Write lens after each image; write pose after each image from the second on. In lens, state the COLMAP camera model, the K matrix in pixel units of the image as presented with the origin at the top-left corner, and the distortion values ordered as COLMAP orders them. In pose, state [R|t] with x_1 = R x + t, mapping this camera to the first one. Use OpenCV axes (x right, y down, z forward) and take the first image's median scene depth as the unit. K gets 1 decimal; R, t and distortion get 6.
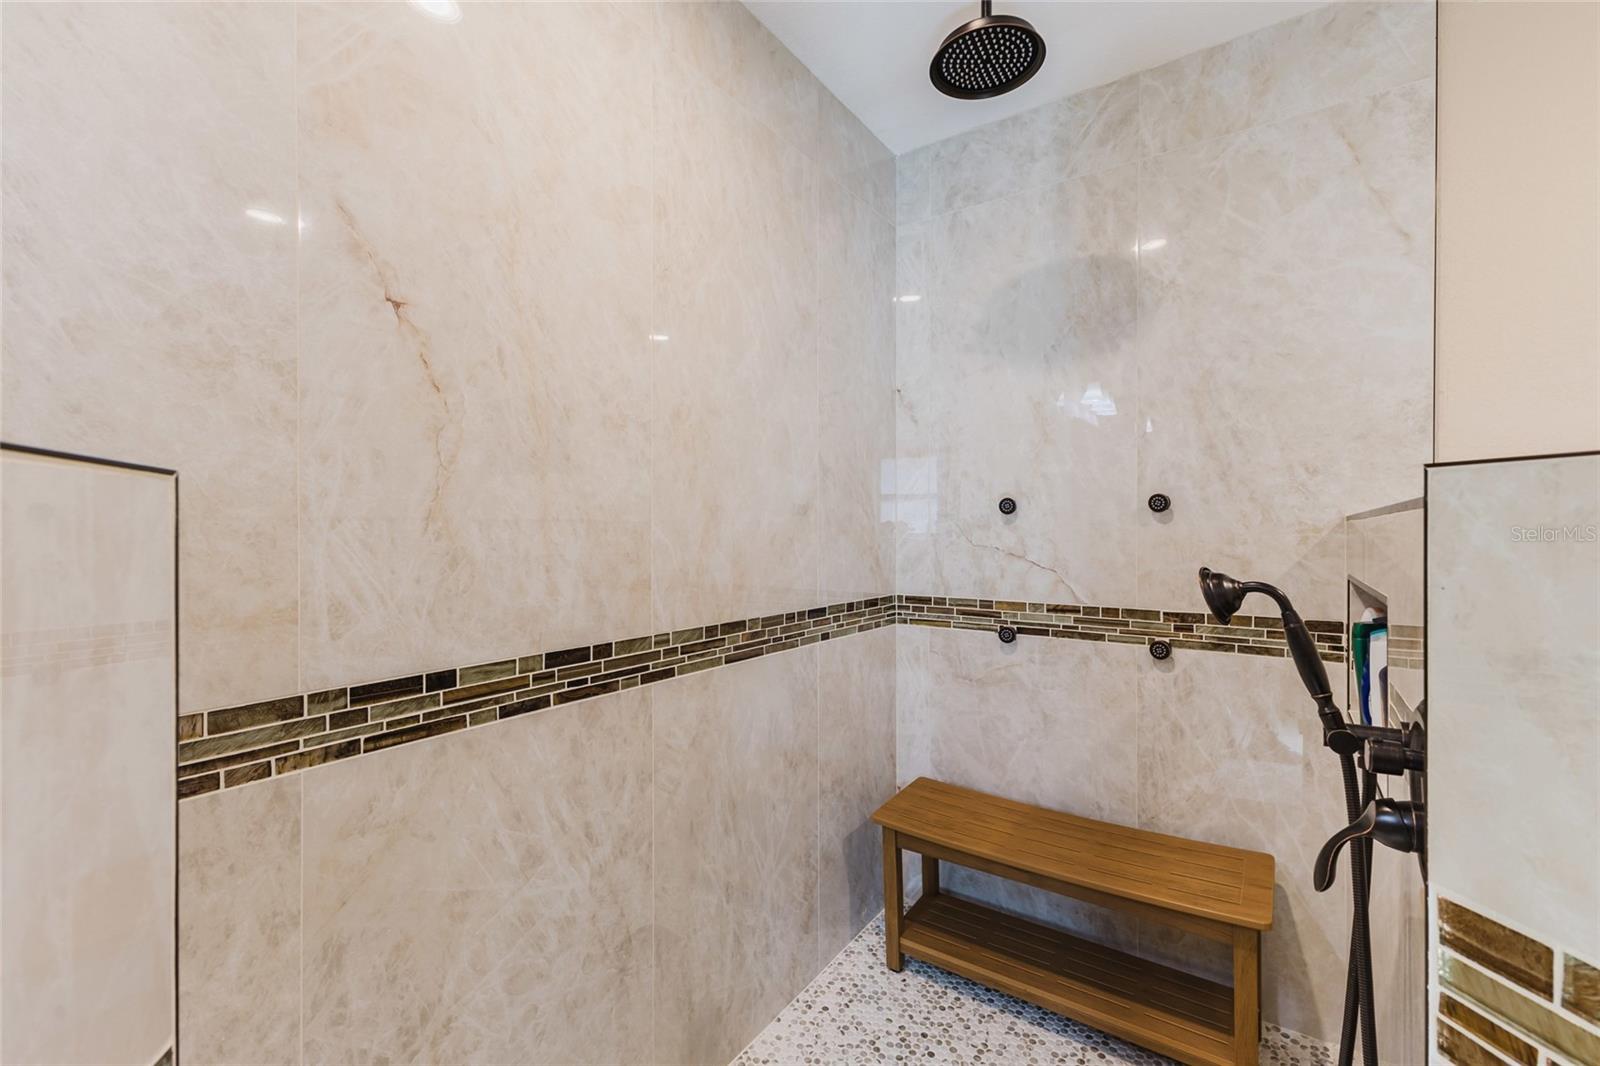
lens RADIAL K [[689.5, 0, 806.5], [0, 689.5, 532.5], [0, 0, 1]] dist [0.012480, -0.003408]
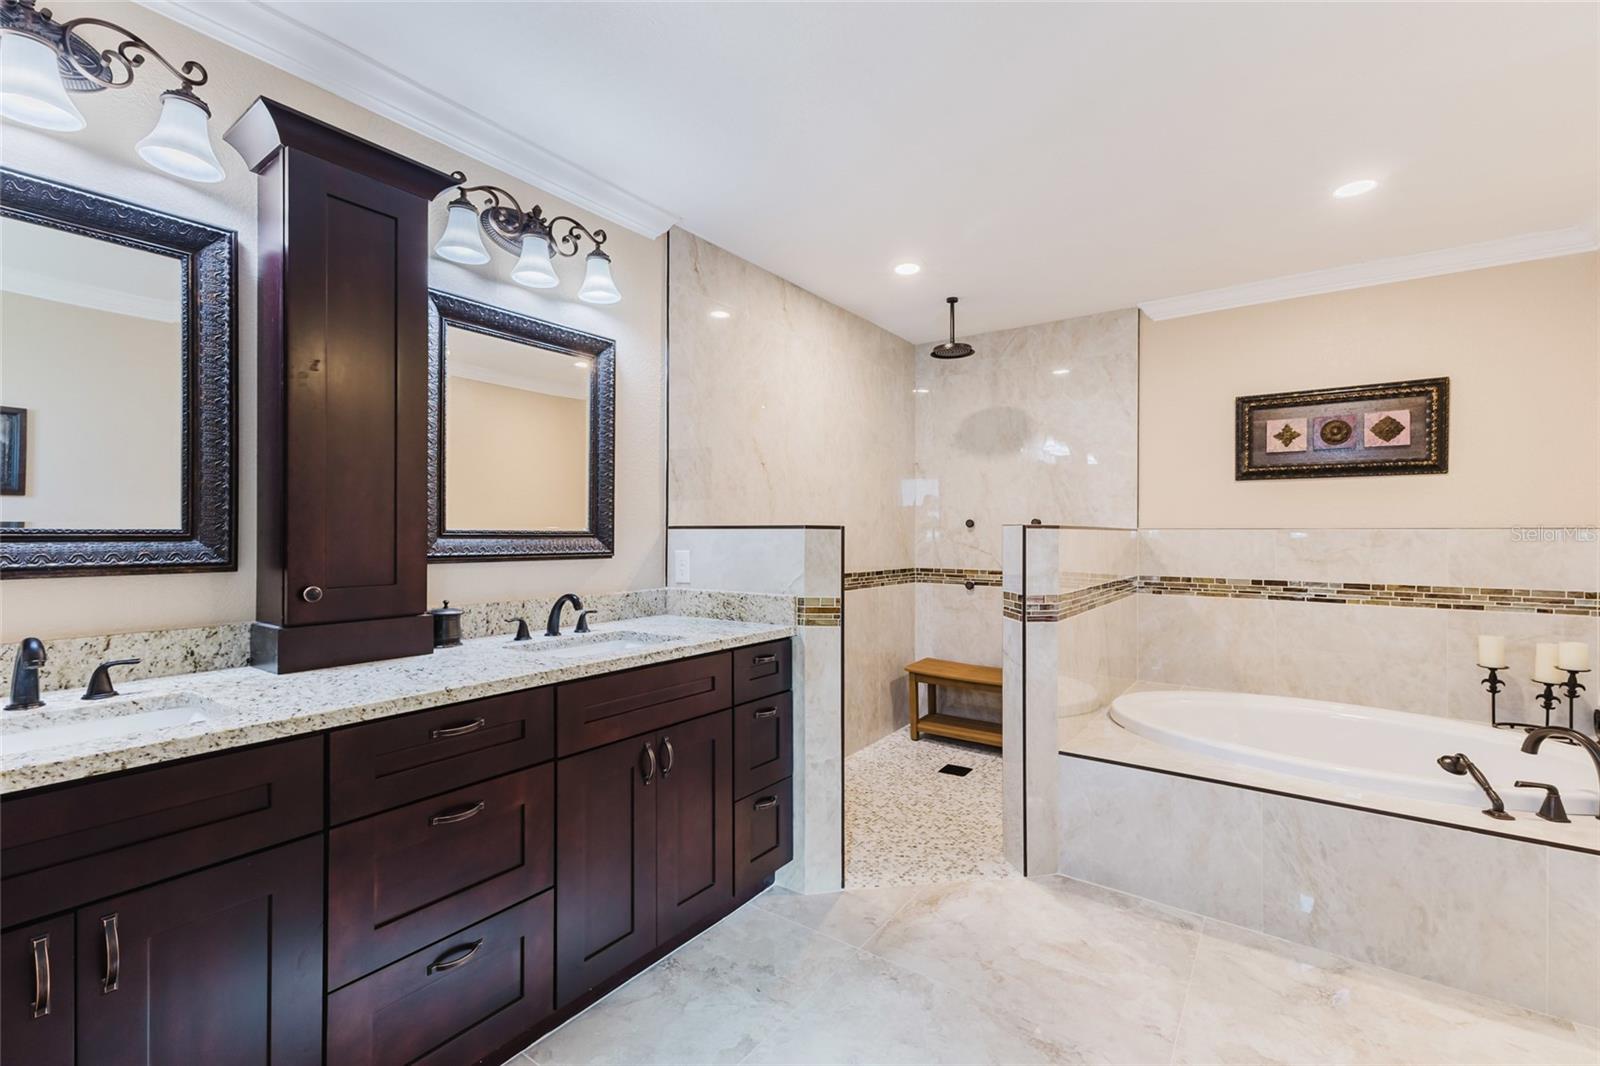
lens RADIAL K [[689.5, 0, 805.1], [0, 689.5, 529.2], [0, 0, 1]] dist [0.012480, -0.003408]
pose [[0.999725, 0.003528, -0.023195, -0.176943], [-0.003810, 0.999919, -0.012129, 0.006975], [0.023150, 0.012214, 0.999657, -1.239179]]
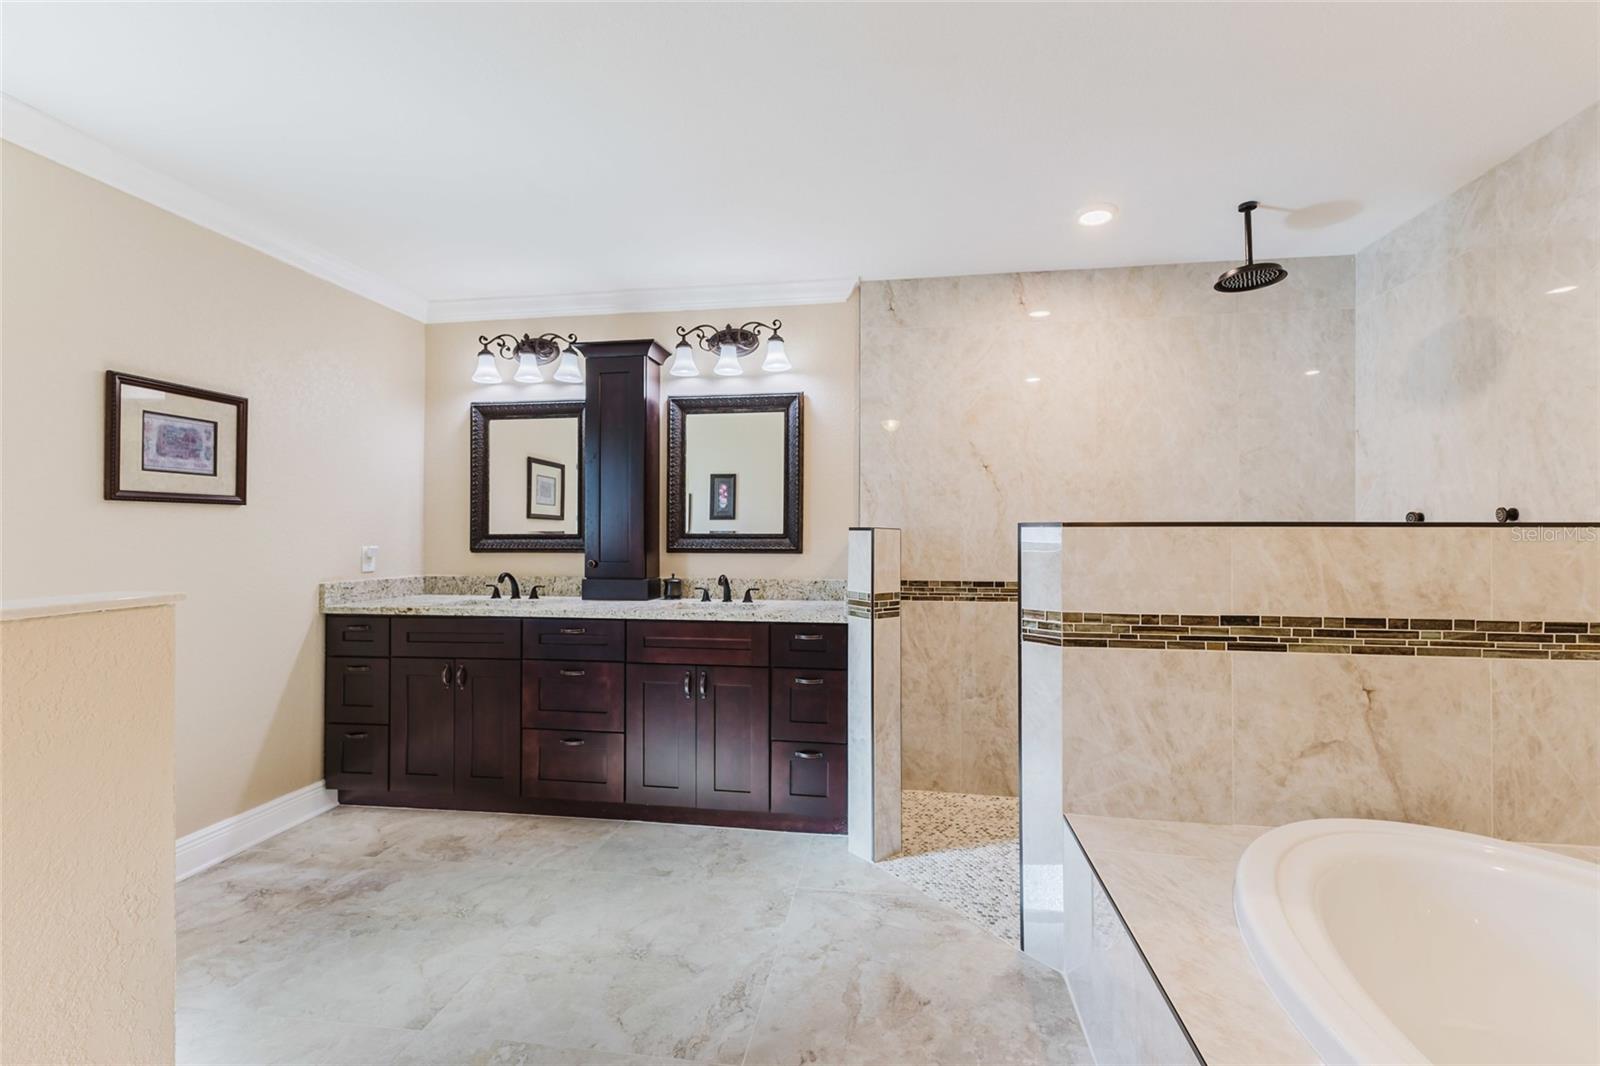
lens RADIAL K [[689.5, 0, 799.1], [0, 689.5, 524.6], [0, 0, 1]] dist [0.012480, -0.003408]
pose [[0.434297, -0.013876, -0.900663, 1.099386], [-0.006044, 0.999814, -0.018318, 0.005292], [0.900749, 0.013400, 0.434133, -0.678976]]
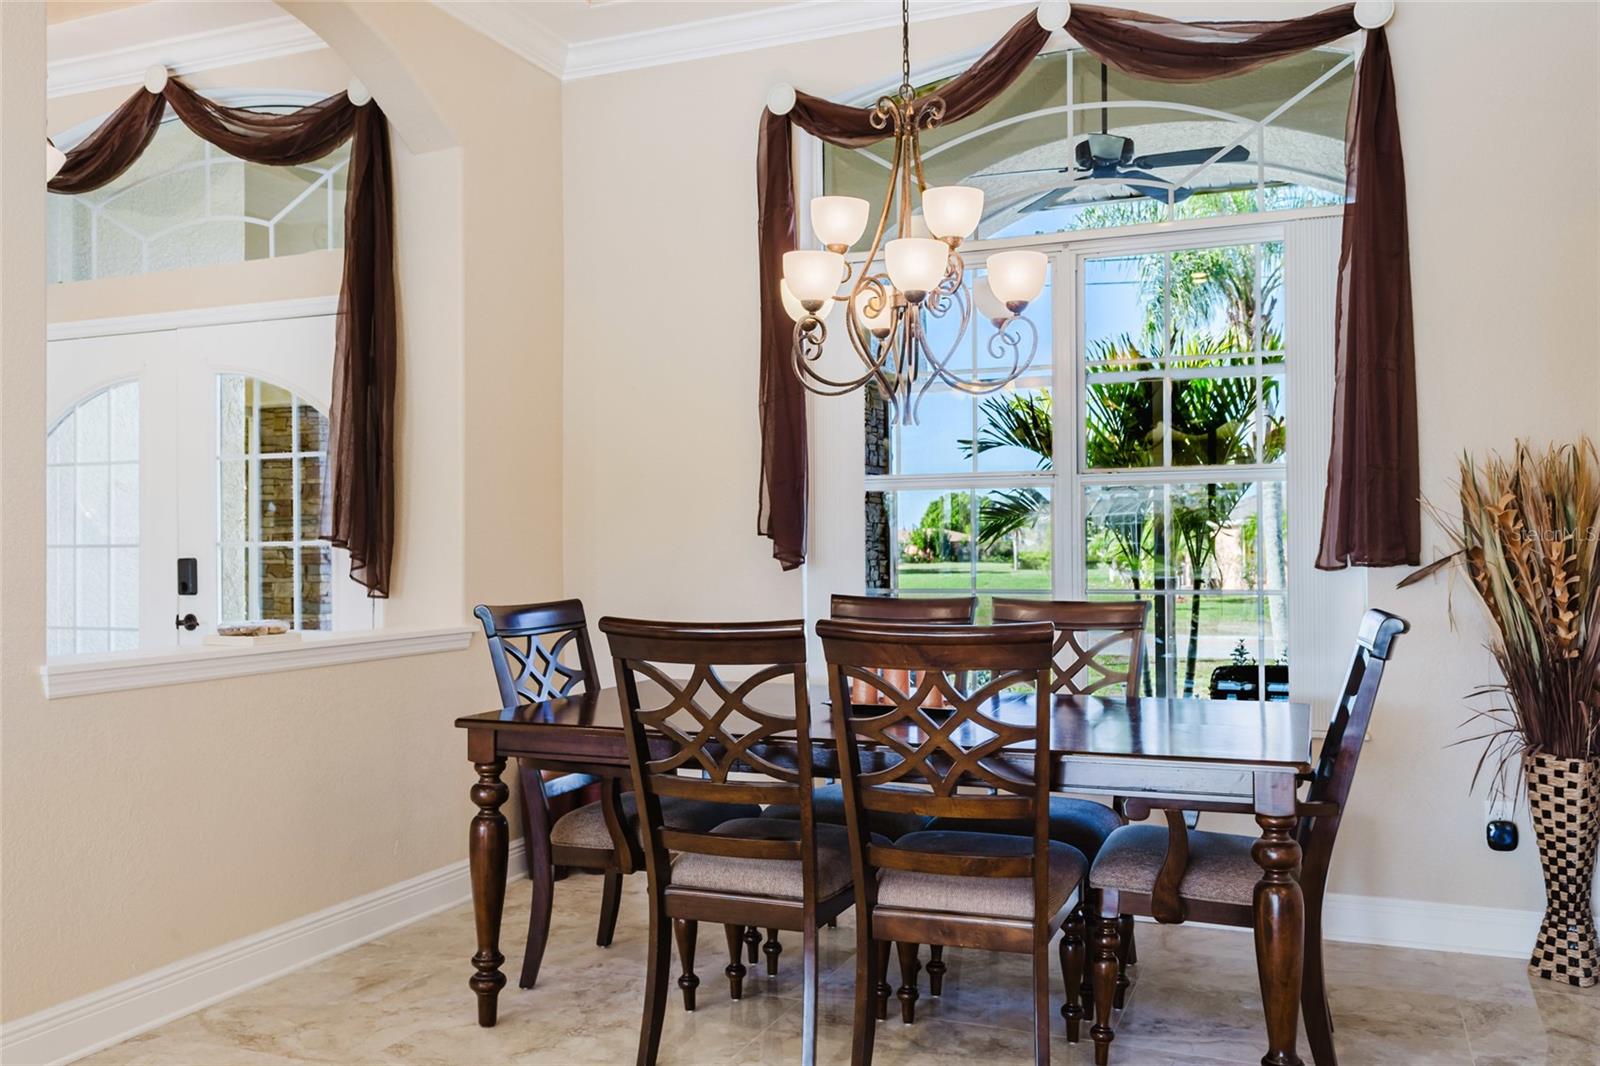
lens RADIAL K [[1328.2, 0, 804.7], [0, 1328.2, 523.5], [0, 0, 1]] dist [0.025137, -0.045897]
pose [[-0.211395, 0.017050, 0.977252, -1.940469], [0.015329, 0.999783, -0.014127, 0.005358], [-0.977280, 0.011994, -0.211611, -0.319808]]
